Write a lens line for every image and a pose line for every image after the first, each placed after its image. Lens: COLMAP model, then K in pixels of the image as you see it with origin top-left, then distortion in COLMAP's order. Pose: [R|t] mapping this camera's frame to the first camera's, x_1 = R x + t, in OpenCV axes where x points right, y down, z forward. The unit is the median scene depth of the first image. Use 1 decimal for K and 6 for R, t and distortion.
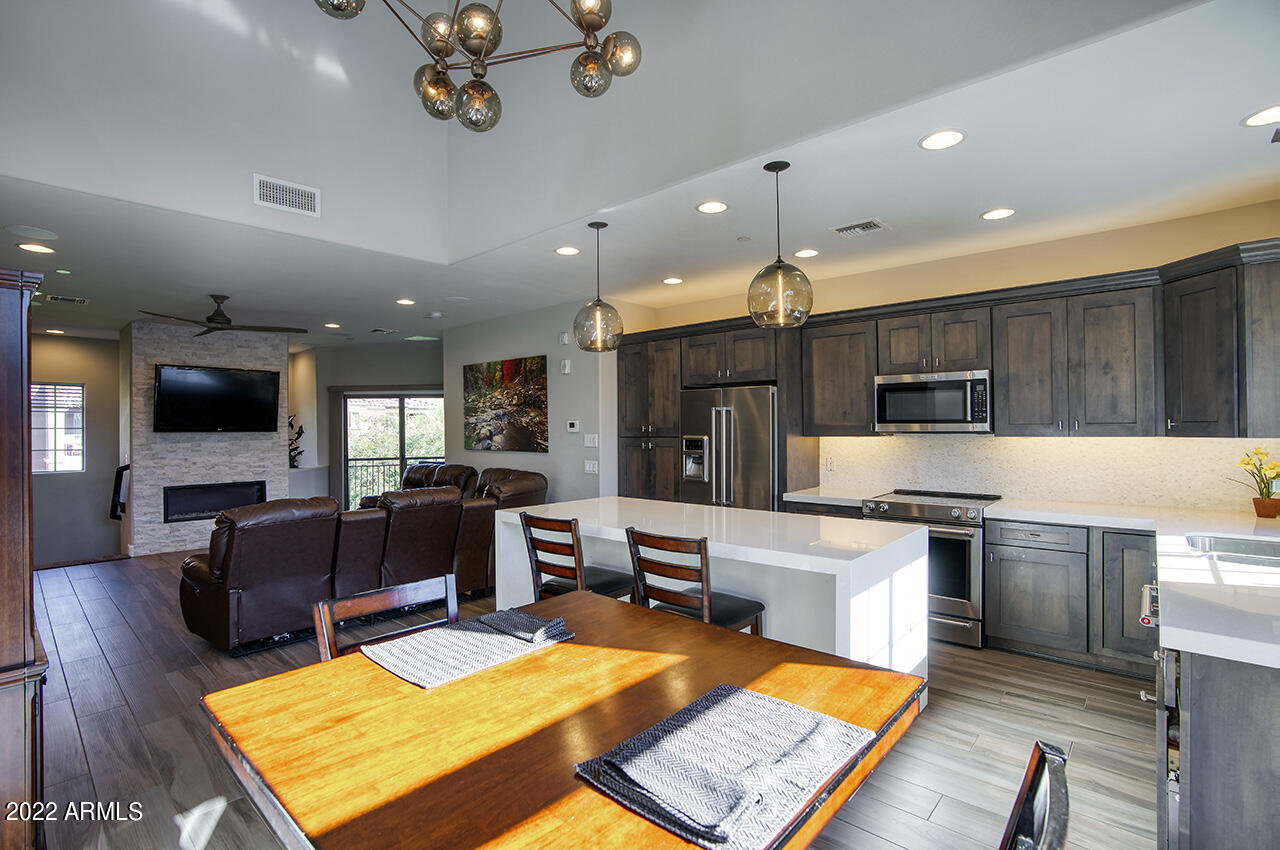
lens RADIAL K [[602.7, 0, 673.9], [0, 602.7, 422.6], [0, 0, 1]] dist [-0.004185, -0.000169]
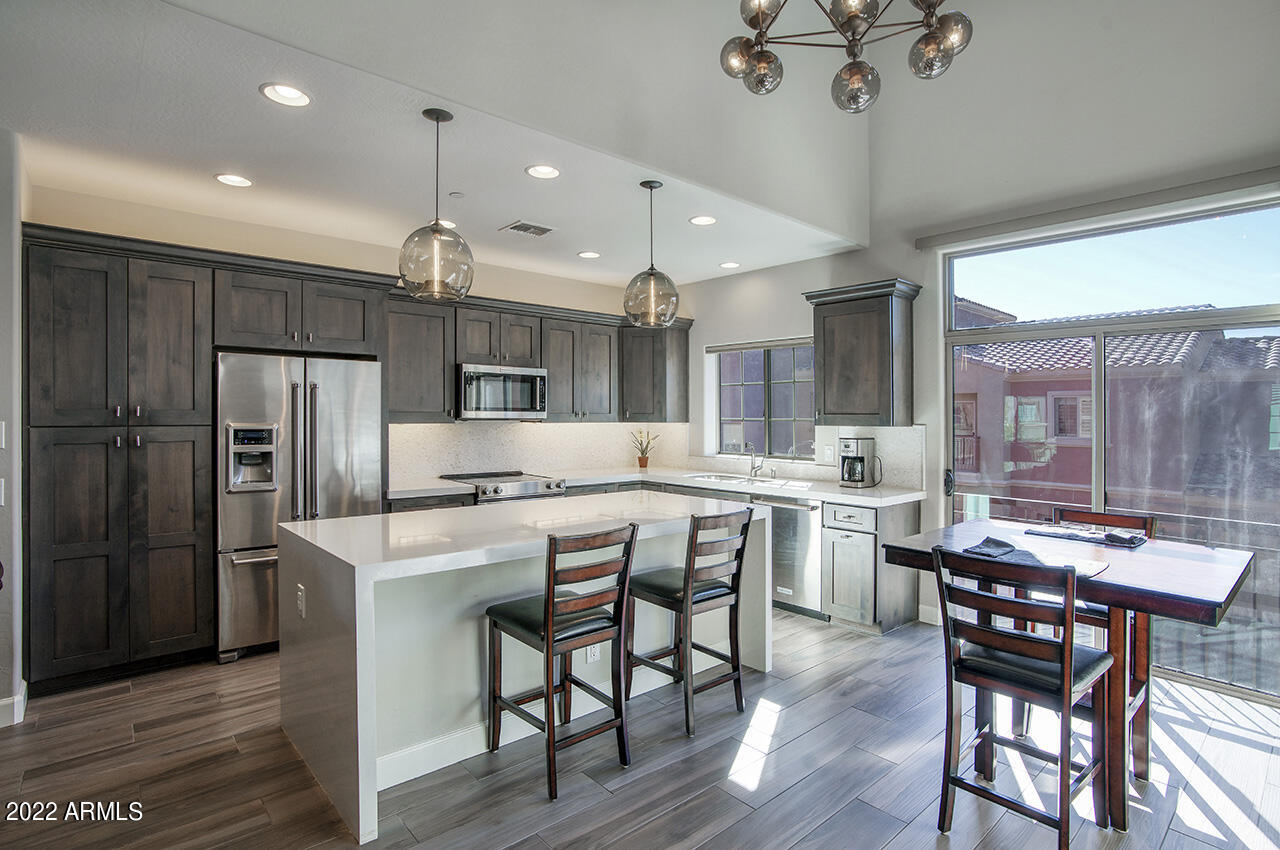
lens RADIAL K [[642.6, 0, 610.0], [0, 642.6, 405.3], [0, 0, 1]] dist [-0.019937, 0.000218]
pose [[0.178896, 0.021287, 0.983638, -0.680279], [-0.020862, 0.999623, -0.017839, 0.007318], [-0.983647, -0.017329, 0.179272, 0.564586]]
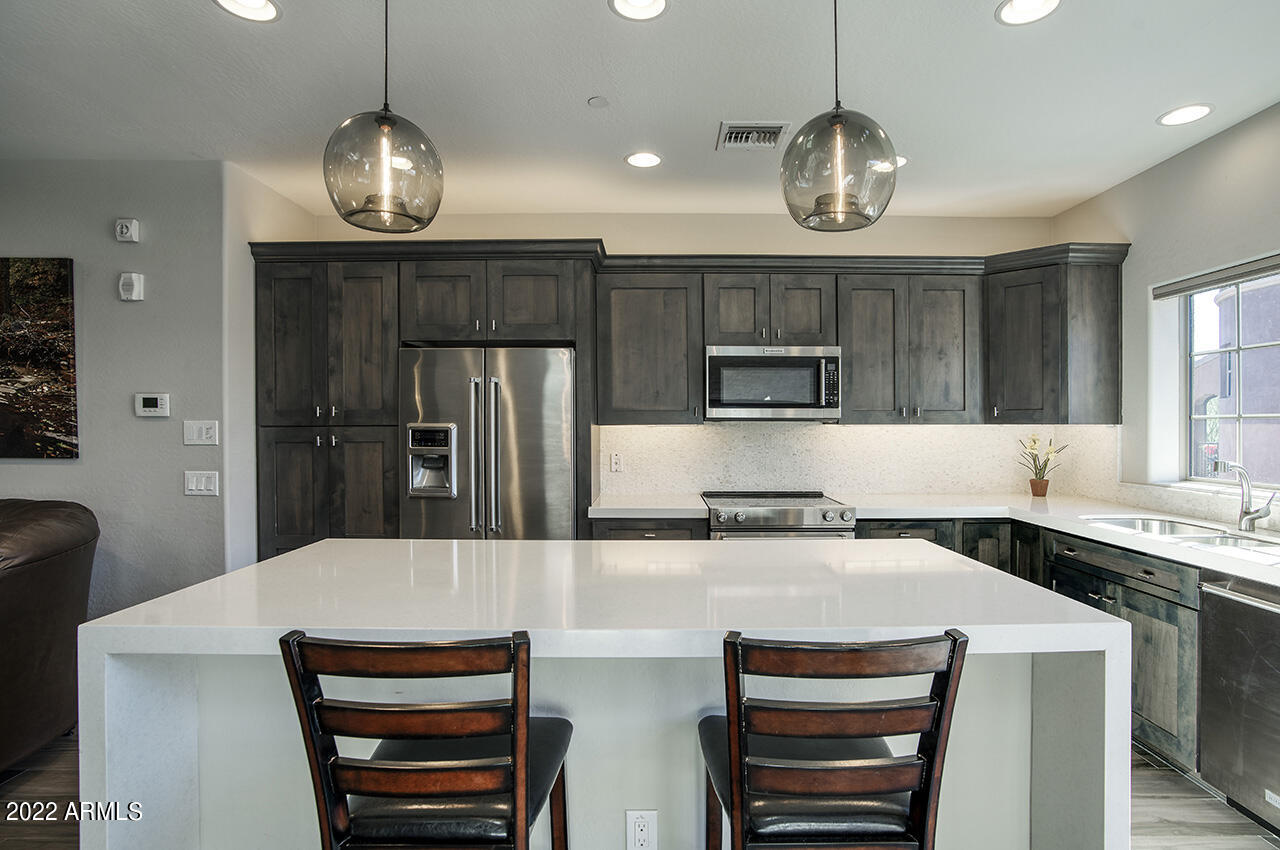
lens RADIAL K [[627.7, 0, 652.8], [0, 627.7, 429.3], [0, 0, 1]] dist [-0.062746, 0.034665]
pose [[0.769122, 0.001731, 0.639100, -0.226598], [-0.011563, 0.999870, 0.011208, 0.021140], [-0.638998, -0.016010, 0.769042, 0.432800]]
